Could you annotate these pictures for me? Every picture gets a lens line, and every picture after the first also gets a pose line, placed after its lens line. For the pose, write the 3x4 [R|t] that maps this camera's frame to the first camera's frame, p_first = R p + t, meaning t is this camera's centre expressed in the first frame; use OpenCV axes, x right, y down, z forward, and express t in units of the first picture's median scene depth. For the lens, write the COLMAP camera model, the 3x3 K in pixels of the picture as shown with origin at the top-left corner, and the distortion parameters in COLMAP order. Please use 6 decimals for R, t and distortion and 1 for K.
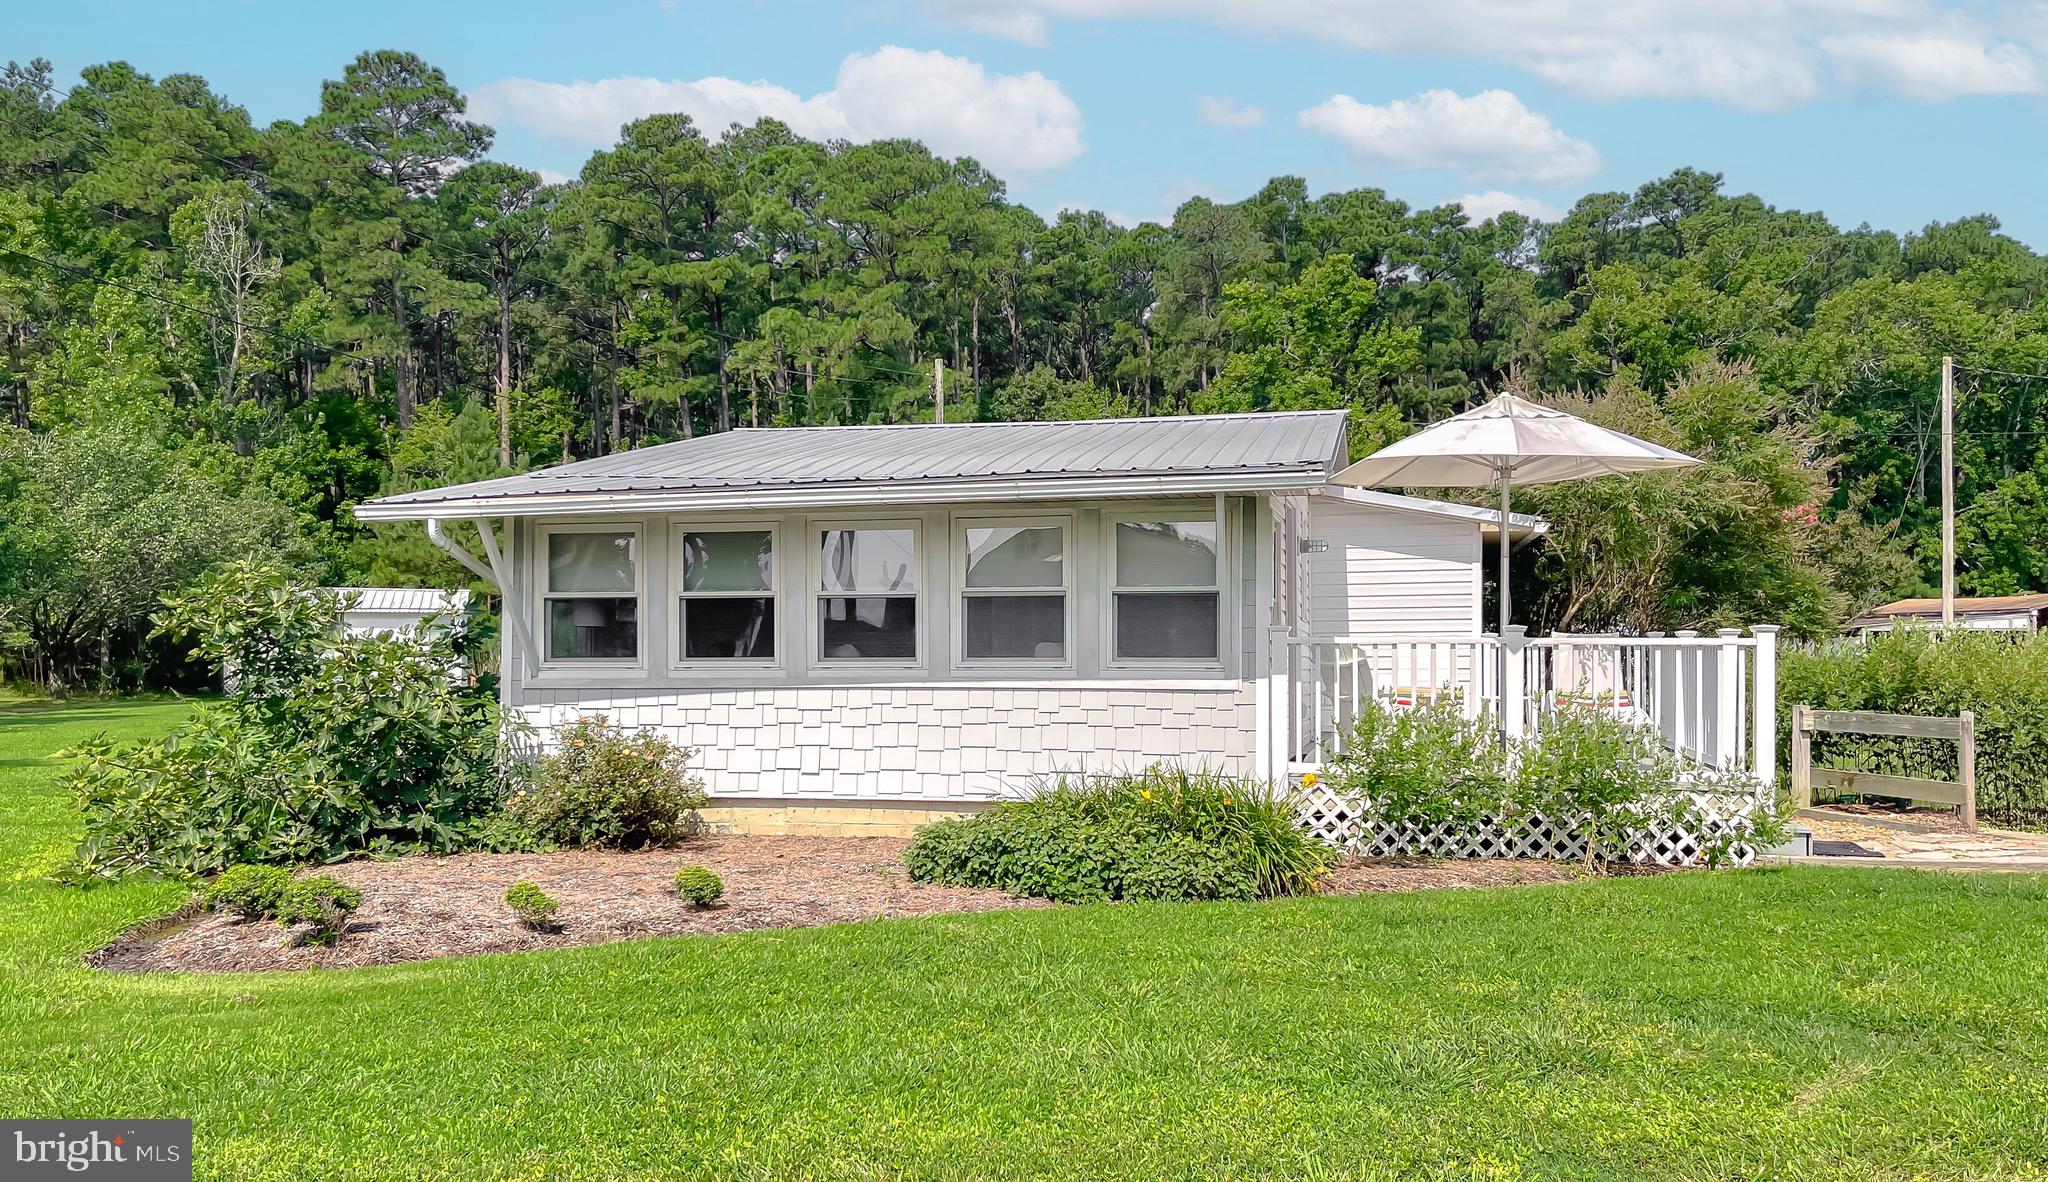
lens RADIAL K [[1641.3, 0, 1017.7], [0, 1641.3, 625.8], [0, 0, 1]] dist [0.071419, -0.069911]
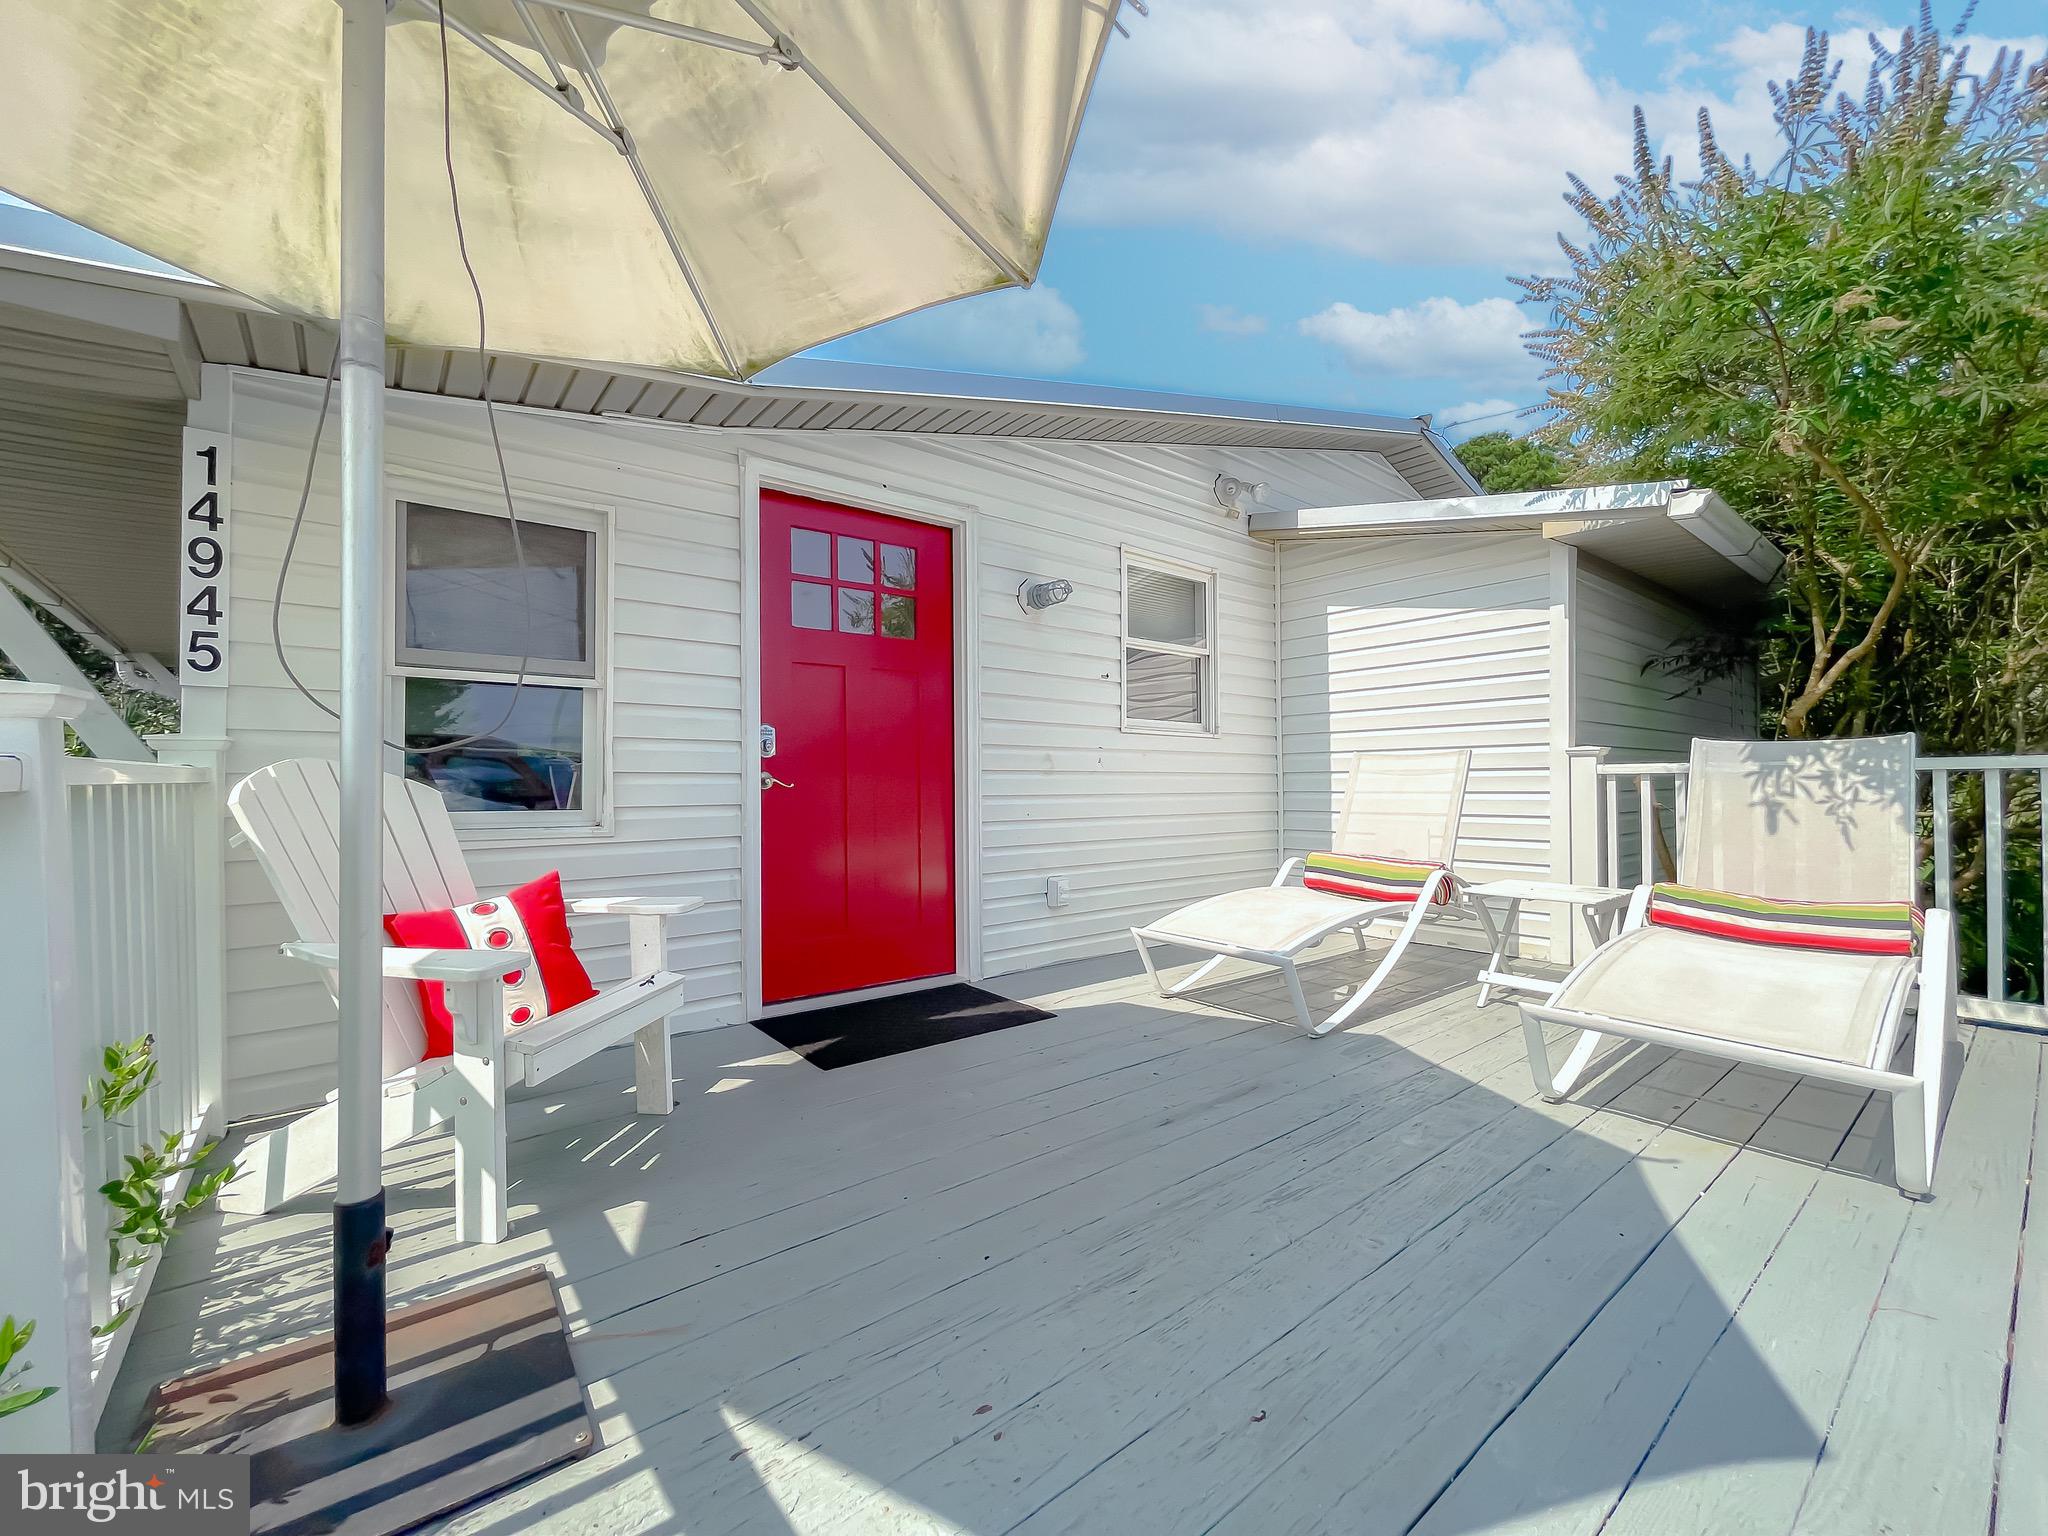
lens RADIAL K [[836.8, 0, 1019.0], [0, 836.8, 772.1], [0, 0, 1]] dist [-0.006959, 0.003424]
pose [[0.785688, -0.008528, -0.618564, 0.067272], [0.016640, 0.999835, 0.007352, 0.001566], [0.618398, -0.016069, 0.785700, 0.152921]]
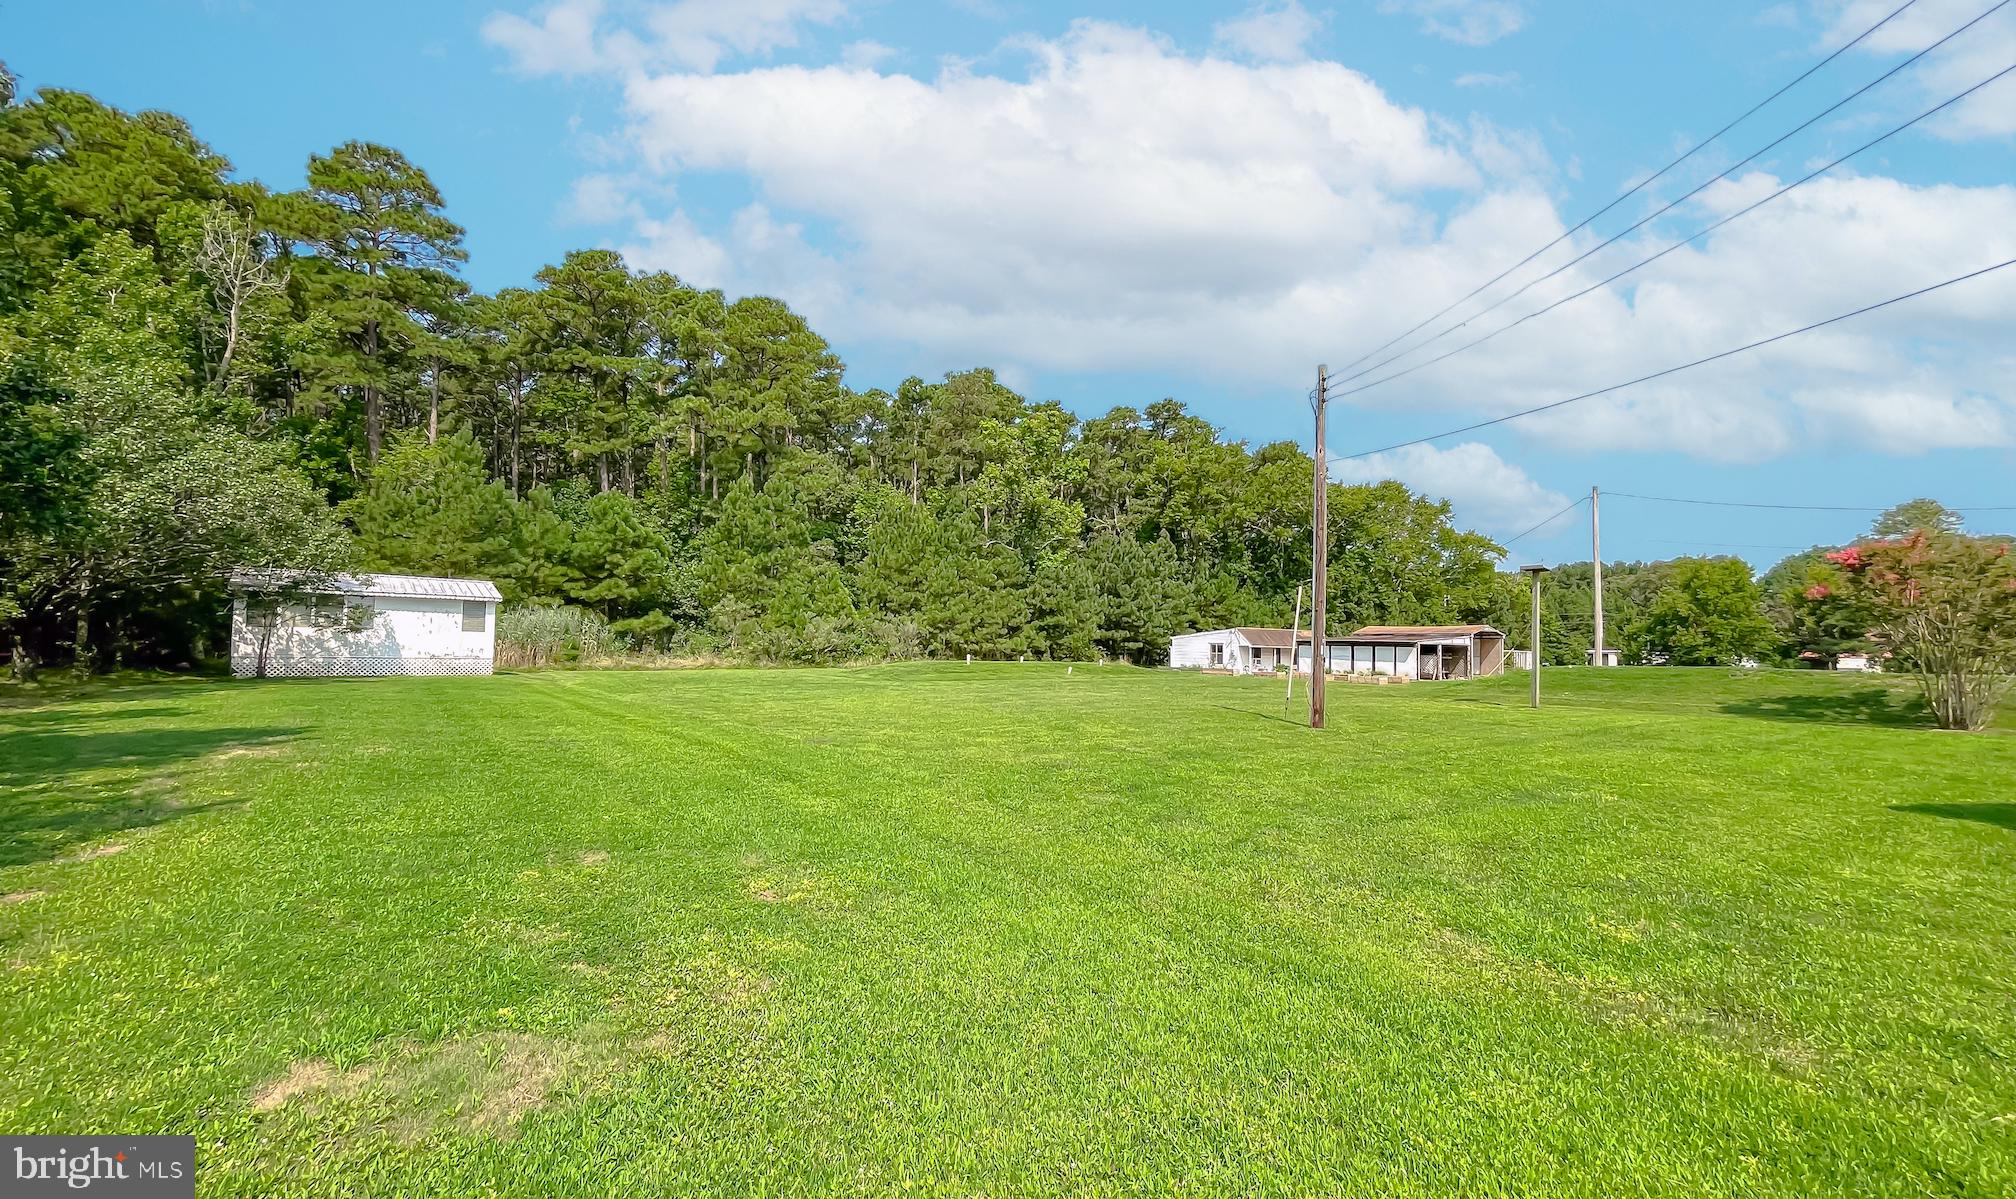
lens RADIAL K [[815.0, 0, 999.7], [0, 815.0, 613.4], [0, 0, 1]] dist [-0.002048, -0.000459]
pose [[0.918190, 0.035620, 0.394536, -0.186240], [-0.028630, 0.999312, -0.023591, 0.002700], [-0.395105, 0.010365, 0.918578, 0.278519]]
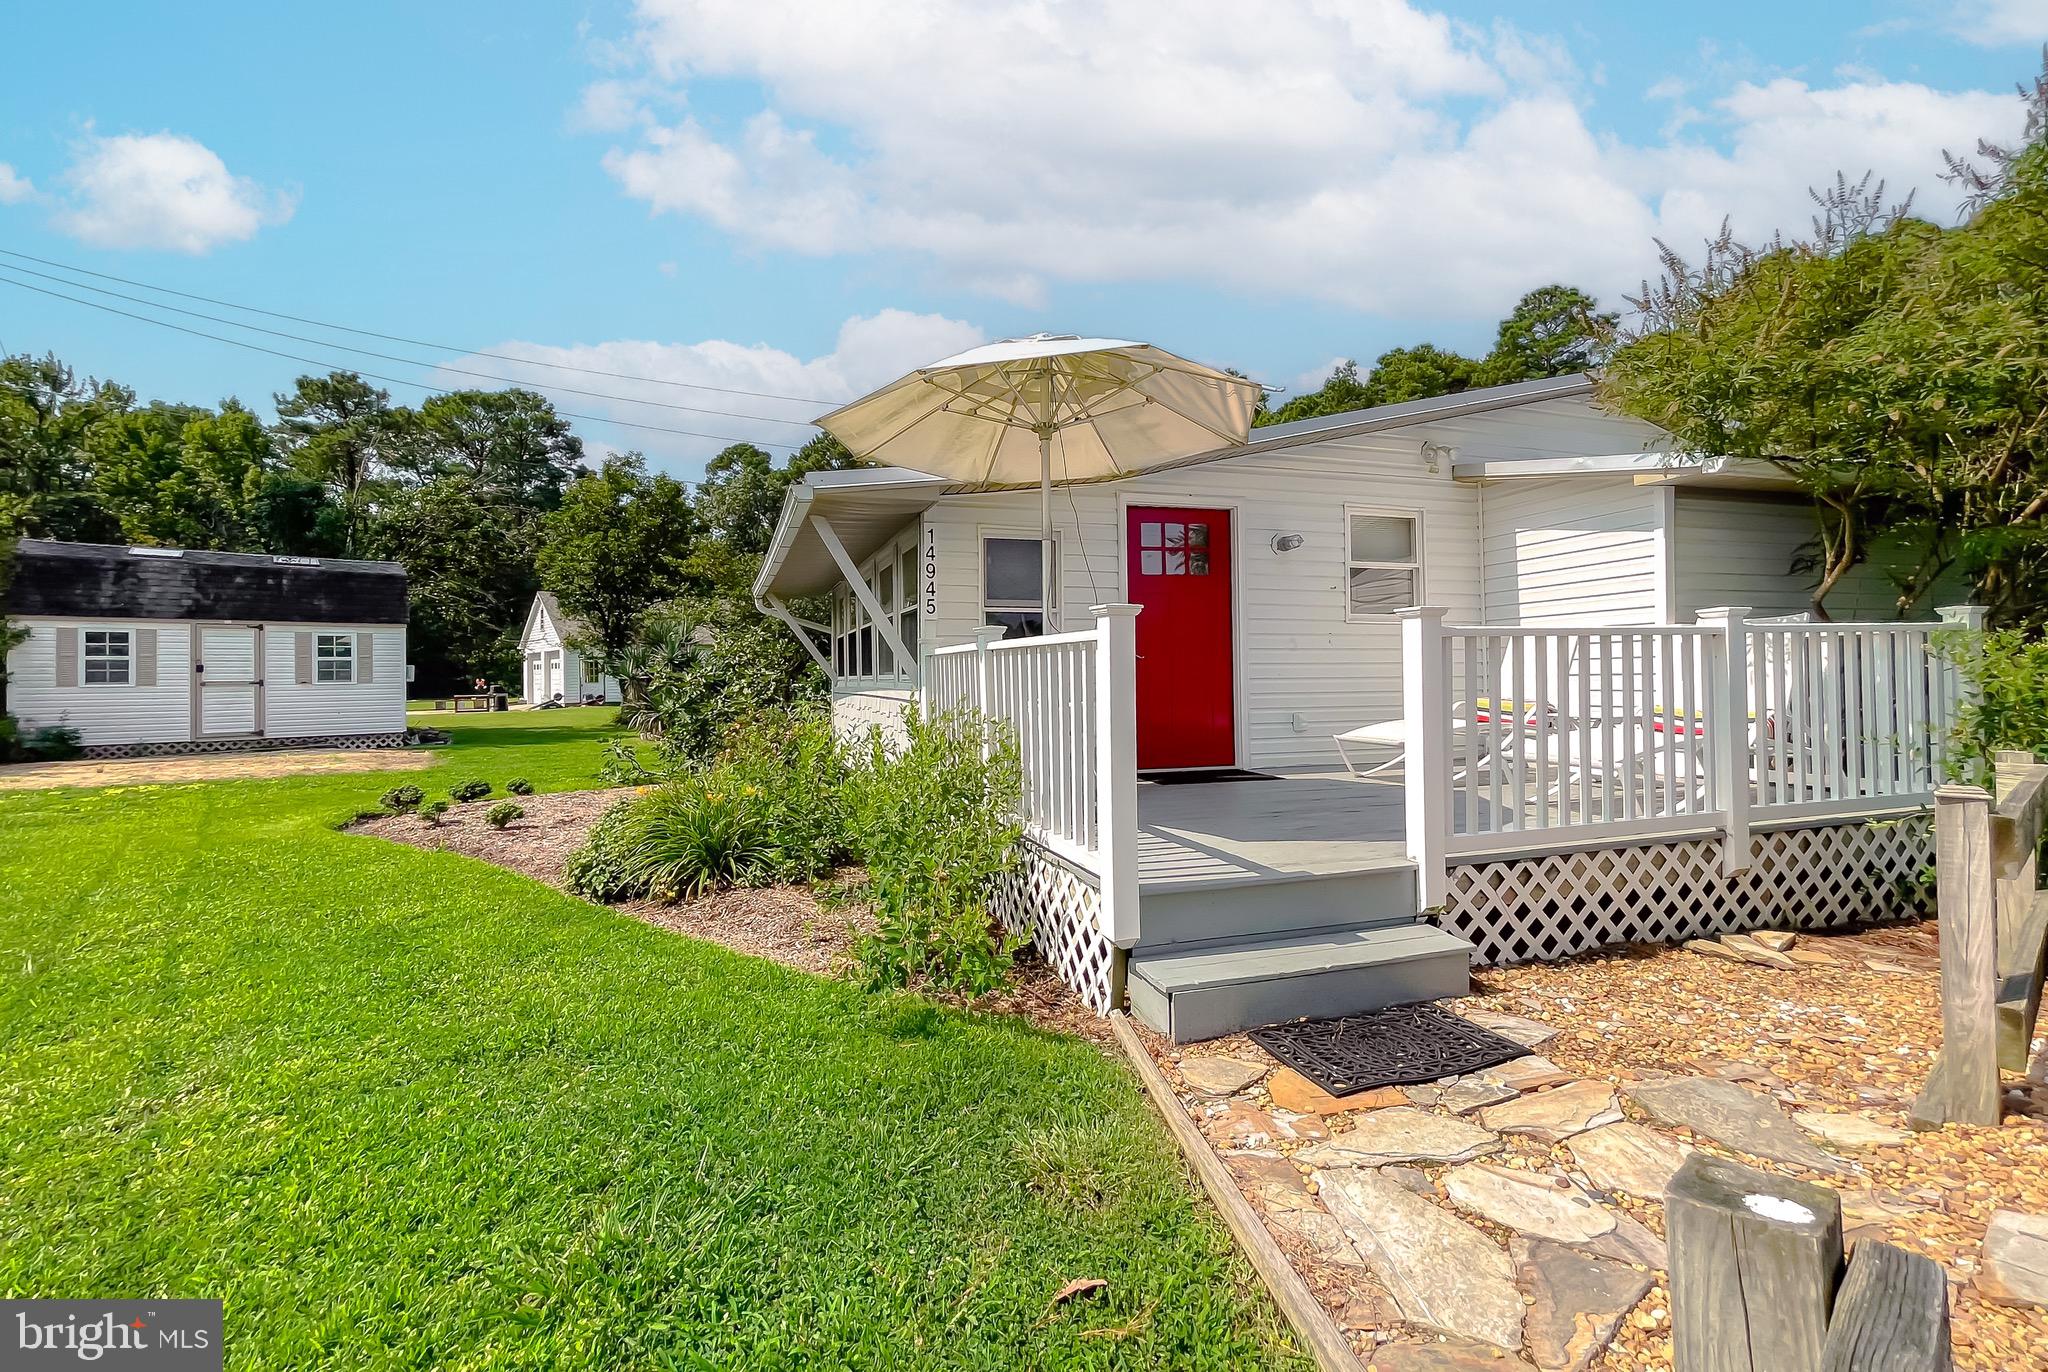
lens RADIAL K [[893.5, 0, 1015.0], [0, 893.5, 660.7], [0, 0, 1]] dist [-0.008668, 0.008332]
pose [[0.506604, -0.019858, -0.861950, 0.102787], [0.030283, 0.999528, -0.005229, 0.002832], [0.861647, -0.023453, 0.506966, 0.122344]]
